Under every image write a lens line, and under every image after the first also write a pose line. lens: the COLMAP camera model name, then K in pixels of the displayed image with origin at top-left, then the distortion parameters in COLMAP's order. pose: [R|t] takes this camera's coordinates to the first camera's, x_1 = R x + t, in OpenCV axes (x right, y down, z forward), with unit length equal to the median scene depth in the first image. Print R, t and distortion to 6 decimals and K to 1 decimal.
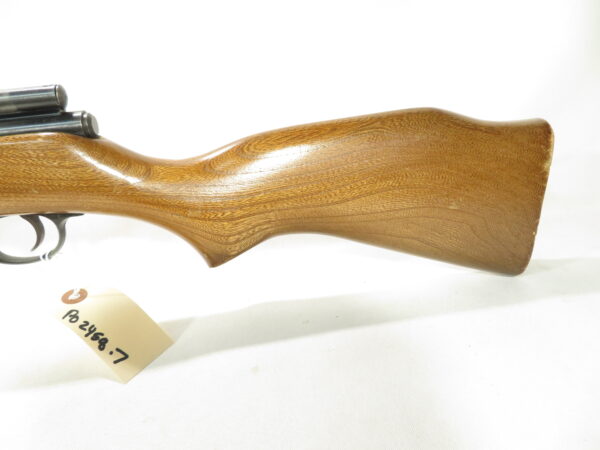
lens RADIAL K [[428.6, 0, 300.0], [0, 428.6, 225.0], [0, 0, 1]] dist [0.001392, -0.000475]
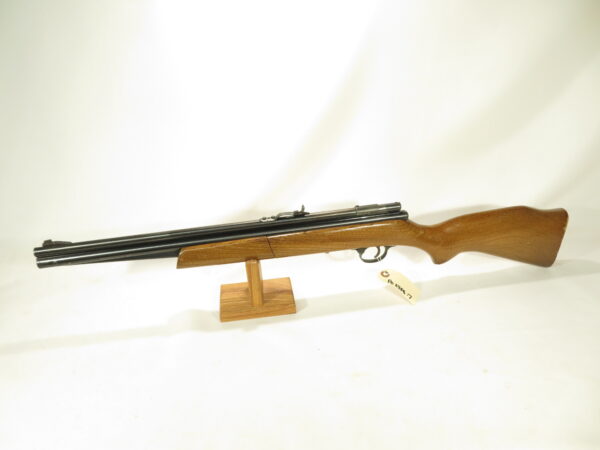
lens RADIAL K [[428.6, 0, 300.0], [0, 428.6, 225.0], [0, 0, 1]] dist [0.001392, -0.000475]
pose [[0.999870, 0.009574, 0.012984, -1.112163], [-0.010130, 0.999005, 0.043436, -0.255544], [-0.012555, -0.043562, 0.998972, -1.650392]]
